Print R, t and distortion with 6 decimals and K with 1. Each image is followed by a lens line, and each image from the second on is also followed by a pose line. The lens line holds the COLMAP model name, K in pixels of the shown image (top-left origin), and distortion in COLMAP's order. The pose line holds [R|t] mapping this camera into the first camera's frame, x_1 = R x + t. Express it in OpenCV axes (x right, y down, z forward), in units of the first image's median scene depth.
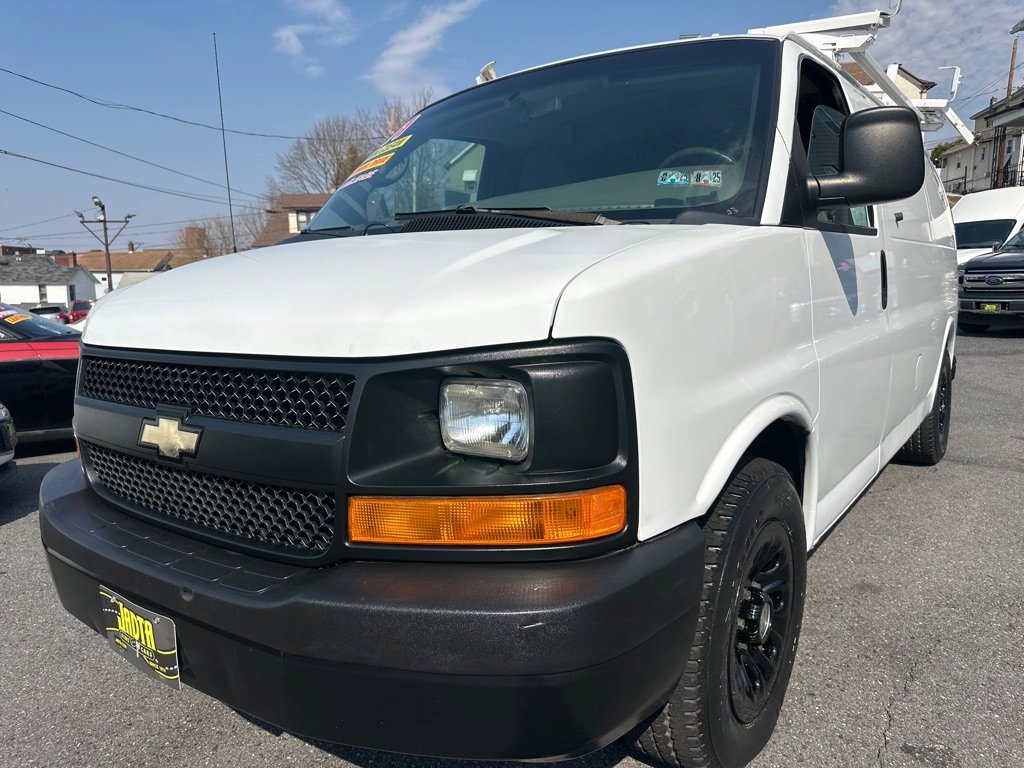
lens RADIAL K [[732.6, 0, 510.1], [0, 732.6, 389.3], [0, 0, 1]] dist [0.033305, -0.036985]
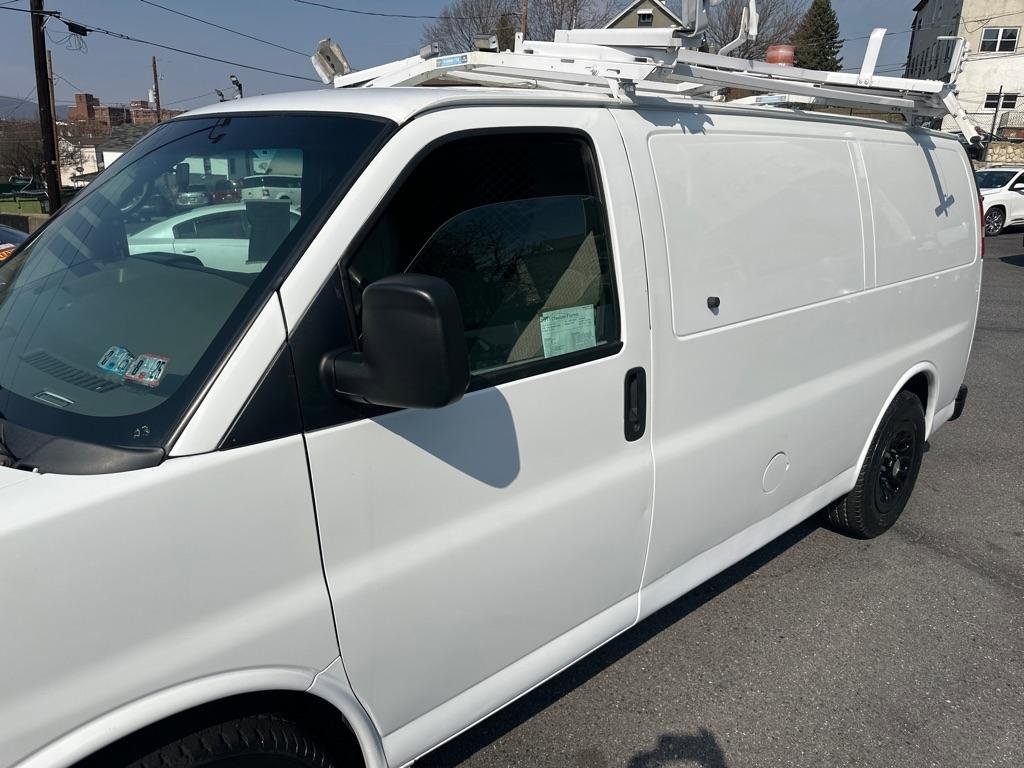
lens RADIAL K [[714.7, 0, 508.5], [0, 714.7, 386.5], [0, 0, 1]] dist [0.058896, -0.049144]
pose [[0.978776, 0.100947, -0.178347, 0.756215], [-0.071903, 0.984100, 0.162409, -0.415135], [0.191907, -0.146139, 0.970472, 0.364852]]
